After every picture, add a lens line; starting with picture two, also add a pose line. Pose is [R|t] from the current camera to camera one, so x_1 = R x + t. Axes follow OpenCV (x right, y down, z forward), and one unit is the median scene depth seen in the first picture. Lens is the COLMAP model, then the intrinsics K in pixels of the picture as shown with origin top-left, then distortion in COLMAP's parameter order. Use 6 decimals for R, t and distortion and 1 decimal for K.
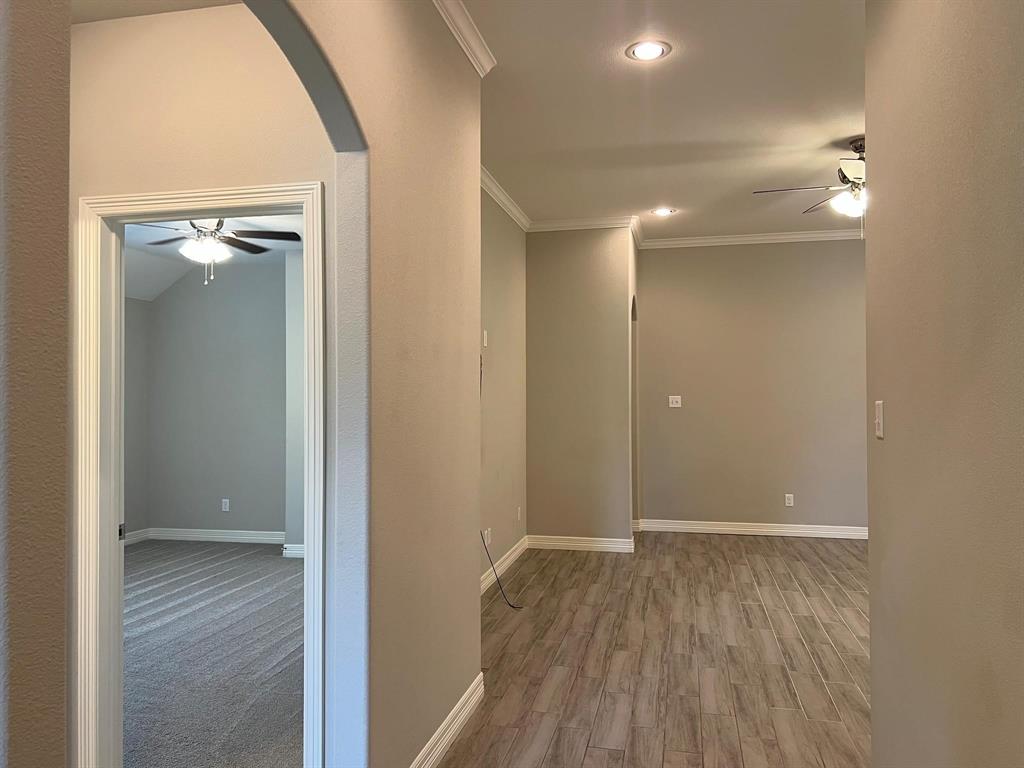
lens RADIAL K [[734.7, 0, 512.0], [0, 734.7, 384.0], [0, 0, 1]] dist [0.023362, -0.001731]
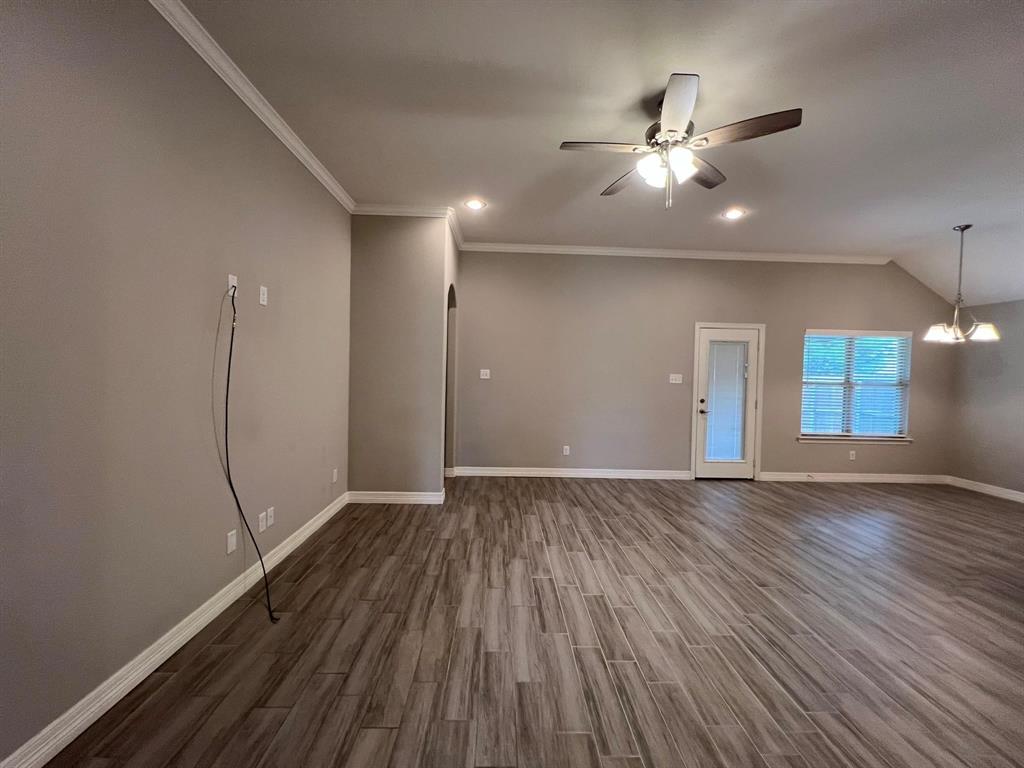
lens RADIAL K [[410.8, 0, 512.0], [0, 410.8, 384.0], [0, 0, 1]] dist [0.000436, 0.000013]
pose [[0.966242, 0.018133, 0.256997, 0.128994], [-0.030292, 0.998597, 0.043433, 0.013093], [-0.255849, -0.049752, 0.965436, 0.458208]]
